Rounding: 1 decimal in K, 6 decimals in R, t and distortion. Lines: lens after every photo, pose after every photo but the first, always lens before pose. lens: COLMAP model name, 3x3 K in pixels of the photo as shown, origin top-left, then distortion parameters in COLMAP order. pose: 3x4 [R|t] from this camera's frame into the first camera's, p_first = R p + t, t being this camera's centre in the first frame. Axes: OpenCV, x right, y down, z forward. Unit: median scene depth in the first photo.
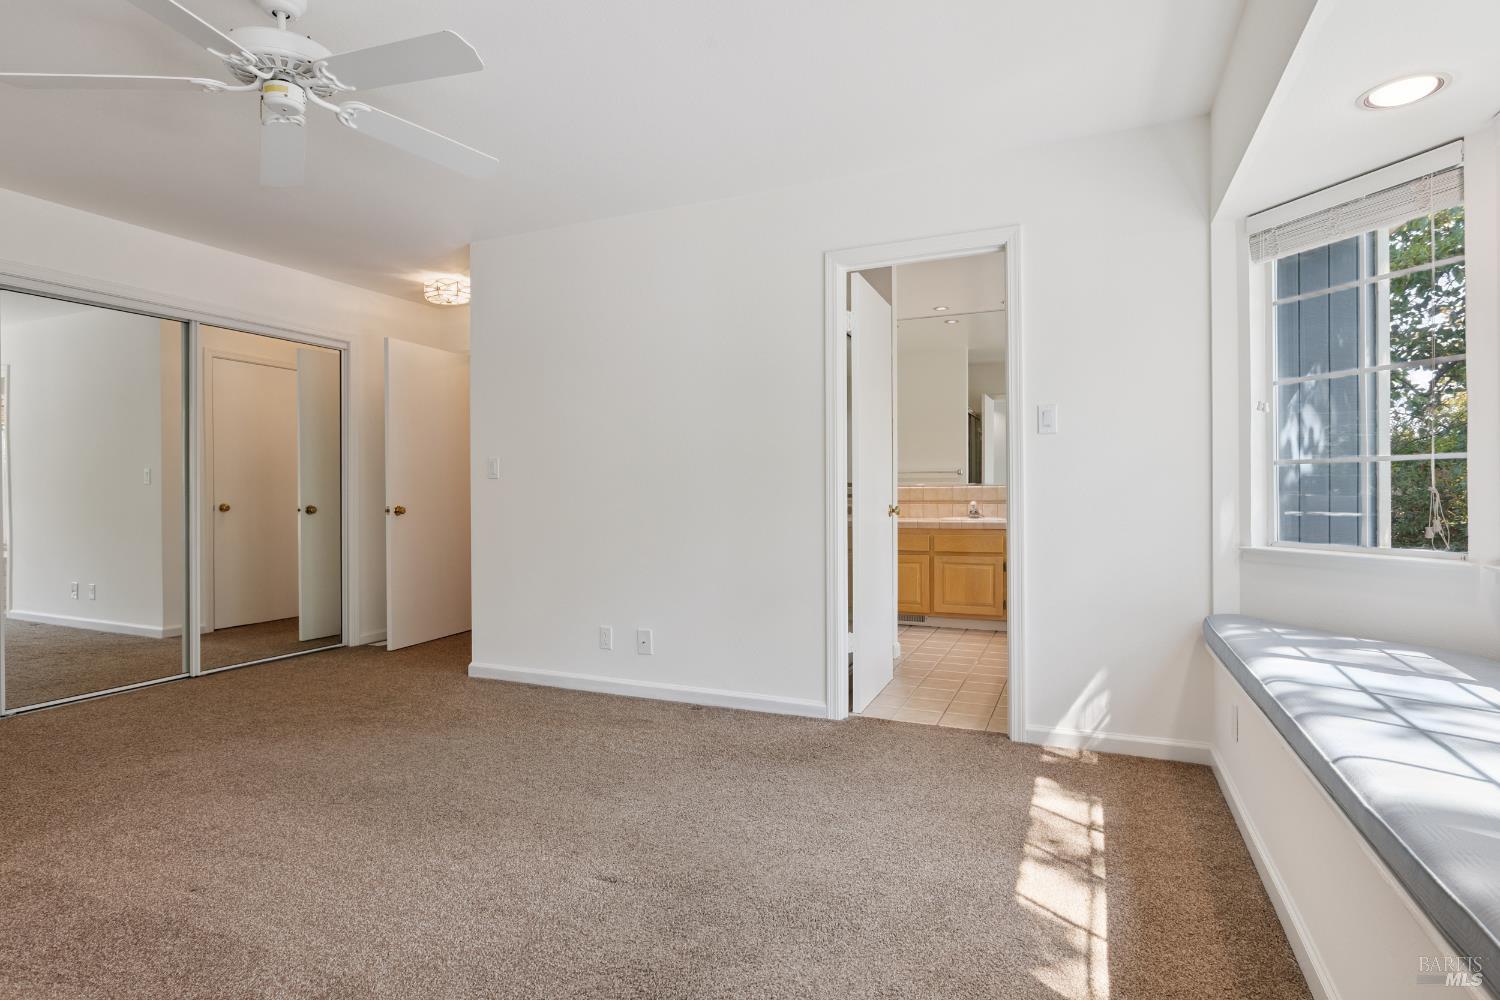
lens RADIAL K [[763.4, 0, 752.5], [0, 763.4, 492.2], [0, 0, 1]] dist [-0.002606, 0.000186]
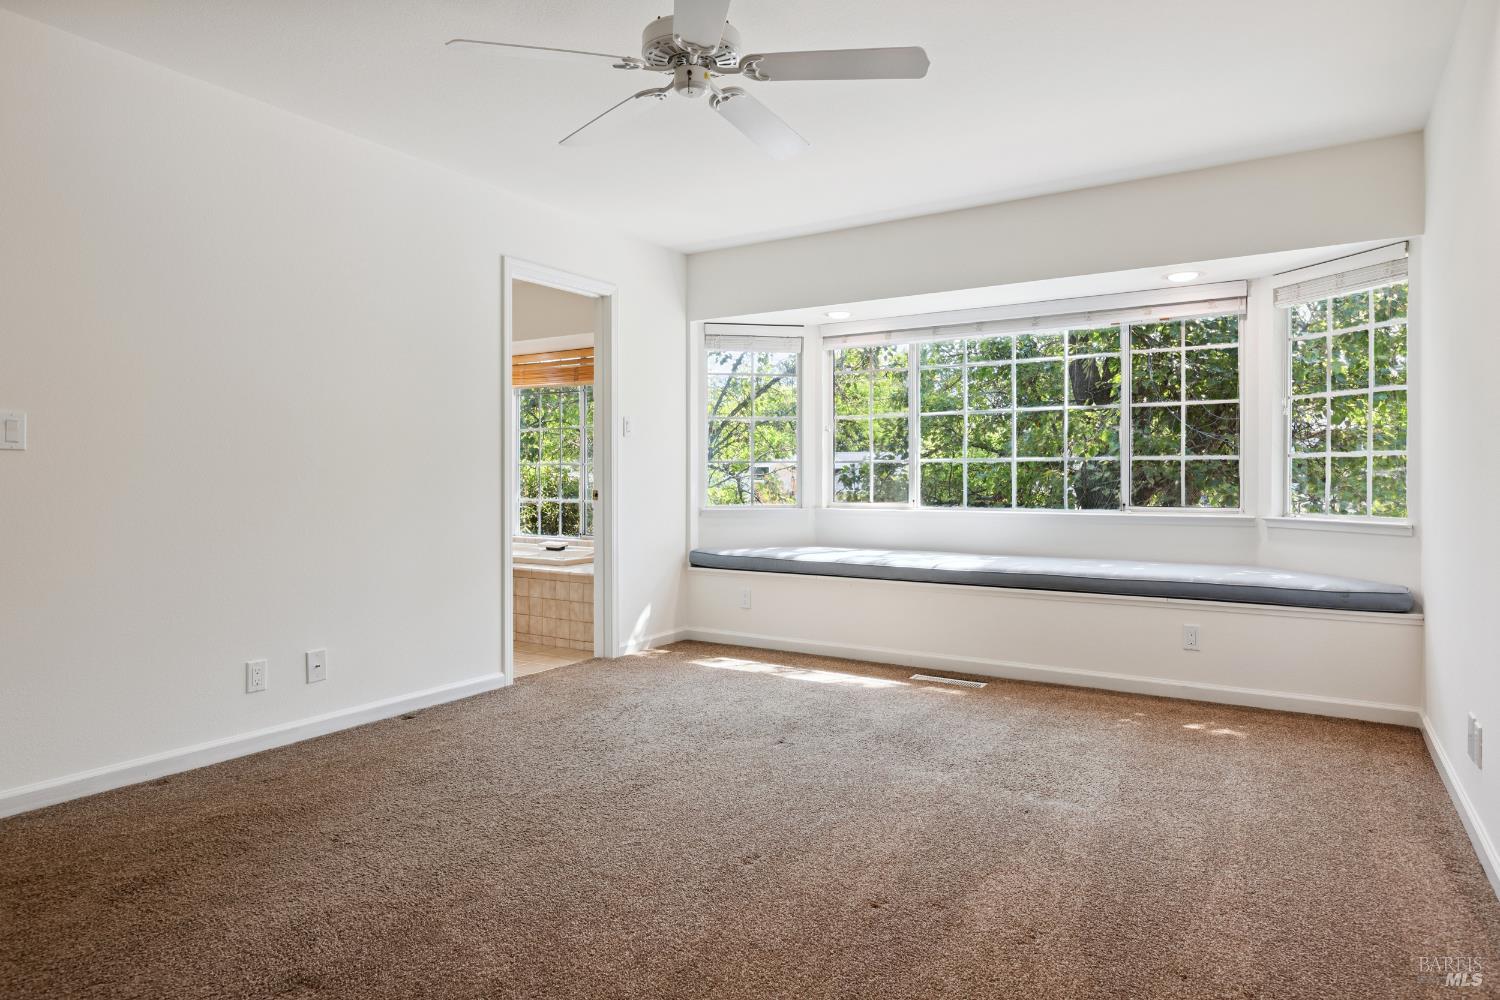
lens RADIAL K [[885.9, 0, 750.0], [0, 885.9, 500.0], [0, 0, 1]] dist [-0.000524, -0.000124]
pose [[0.150713, -0.021559, 0.988342, -1.146649], [0.000241, 0.999763, 0.021771, 0.004131], [-0.988578, -0.003043, 0.150683, 0.489025]]
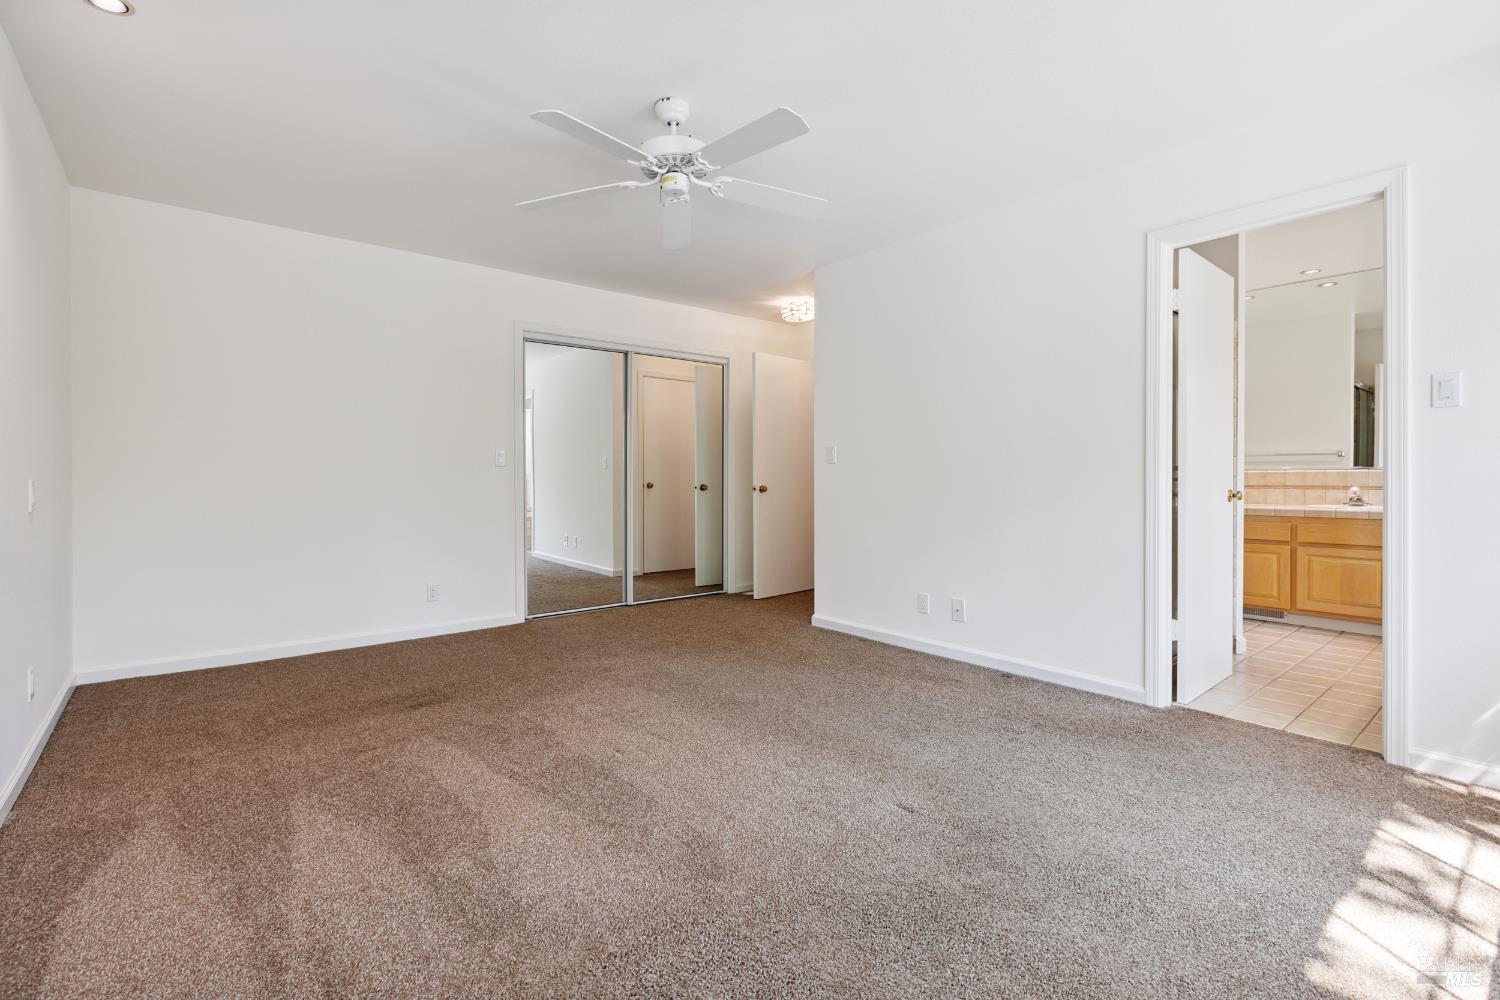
lens RADIAL K [[673.7, 0, 748.7], [0, 673.7, 478.9], [0, 0, 1]] dist [0.000378, 0.000117]
pose [[0.892484, 0.006391, -0.451034, 0.030819], [-0.003829, 0.999971, 0.006595, 0.000510], [0.451063, -0.004159, 0.892482, -0.011044]]
